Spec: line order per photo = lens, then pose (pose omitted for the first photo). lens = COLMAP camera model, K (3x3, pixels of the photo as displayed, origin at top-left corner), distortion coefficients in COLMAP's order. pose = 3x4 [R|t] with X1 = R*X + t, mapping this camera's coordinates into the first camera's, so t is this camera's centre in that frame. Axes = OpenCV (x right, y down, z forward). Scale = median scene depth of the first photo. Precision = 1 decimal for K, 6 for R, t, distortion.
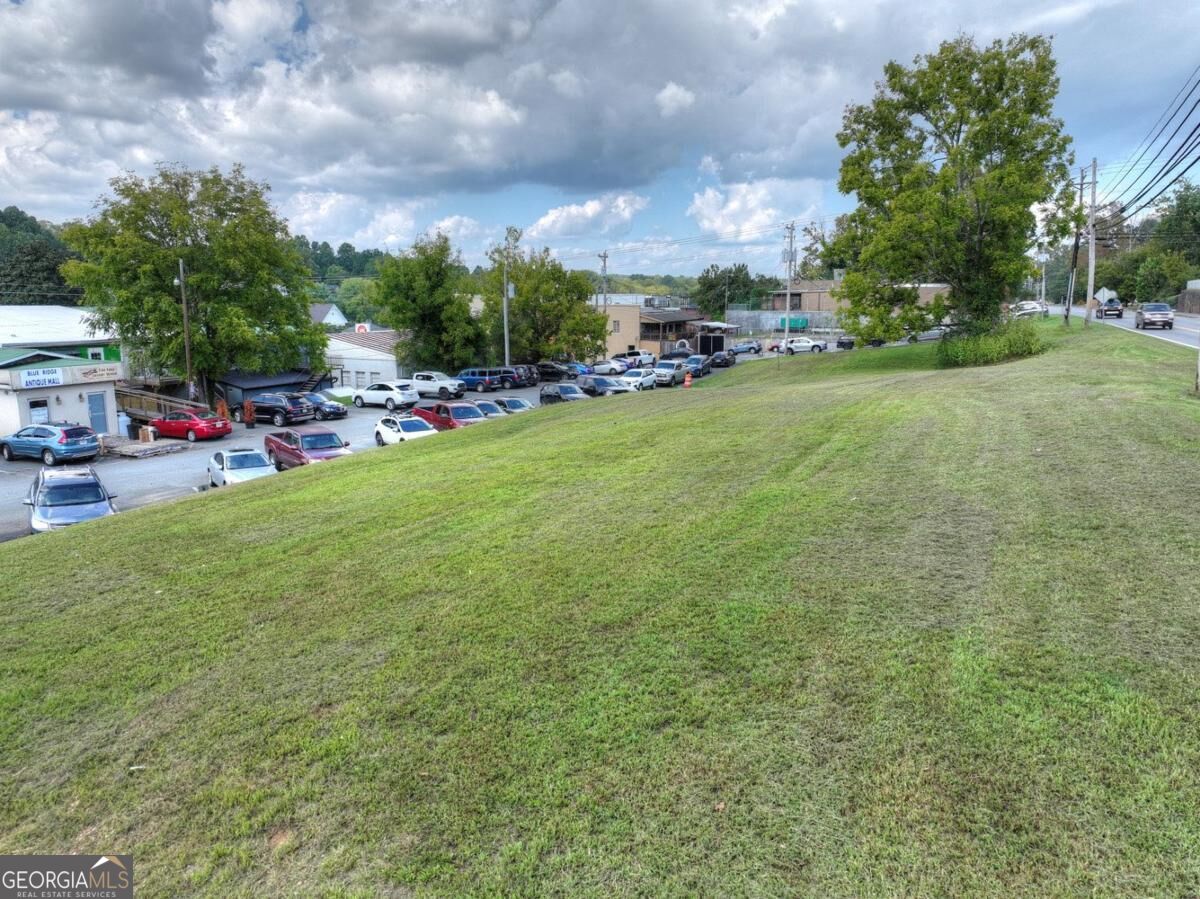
lens RADIAL K [[869.7, 0, 564.3], [0, 869.7, 449.5], [0, 0, 1]] dist [0.008772, 0.001958]
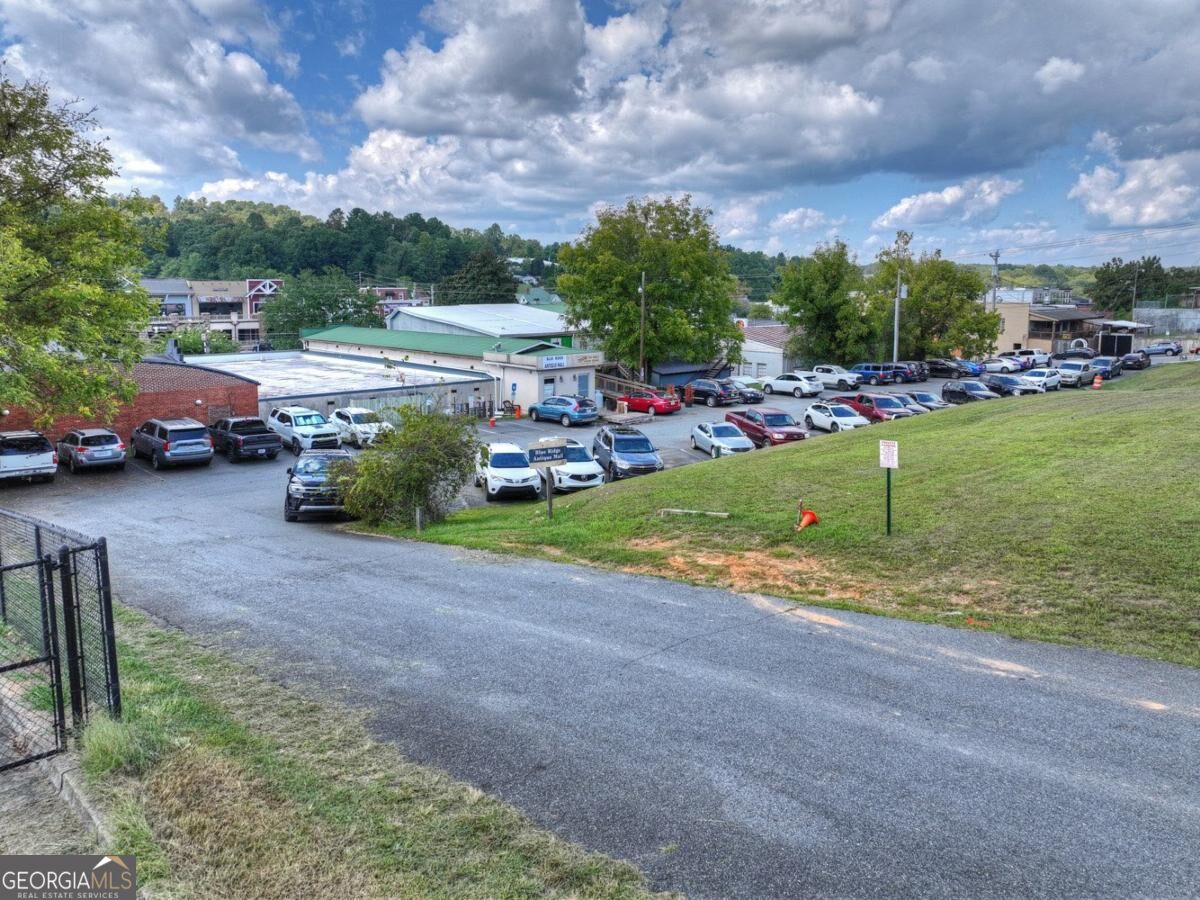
lens RADIAL K [[847.9, 0, 549.9], [0, 847.9, 390.6], [0, 0, 1]] dist [0.008783, 0.003312]
pose [[0.920698, 0.044437, -0.387738, -0.047283], [-0.065012, 0.997078, -0.040102, 0.008080], [0.384824, 0.062130, 0.920897, -0.111350]]
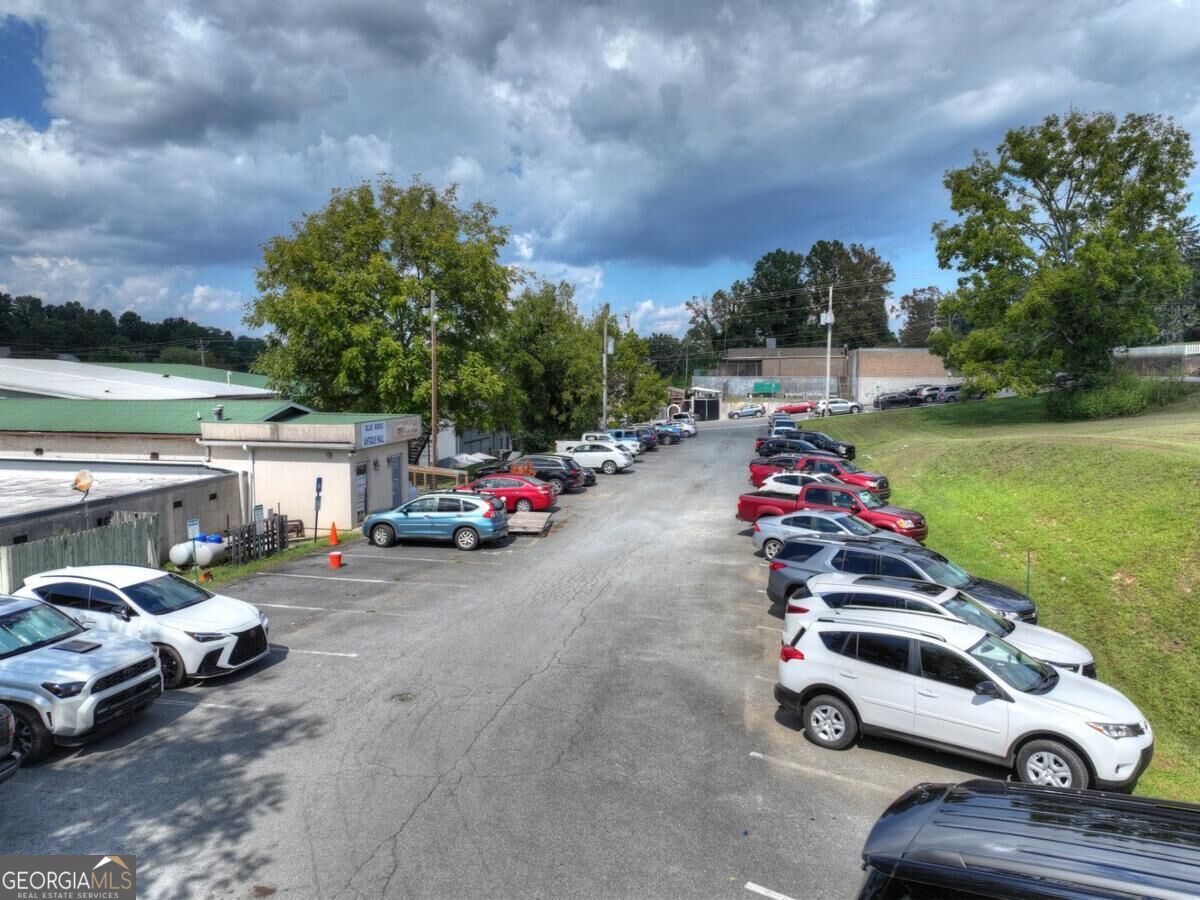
lens RADIAL K [[869.7, 0, 564.3], [0, 869.7, 450.0], [0, 0, 1]] dist [0.008772, 0.001958]
pose [[0.963704, -0.020839, 0.266159, -0.331668], [0.043979, 0.995721, -0.081276, -0.000890], [-0.263326, 0.090032, 0.960497, 0.128974]]
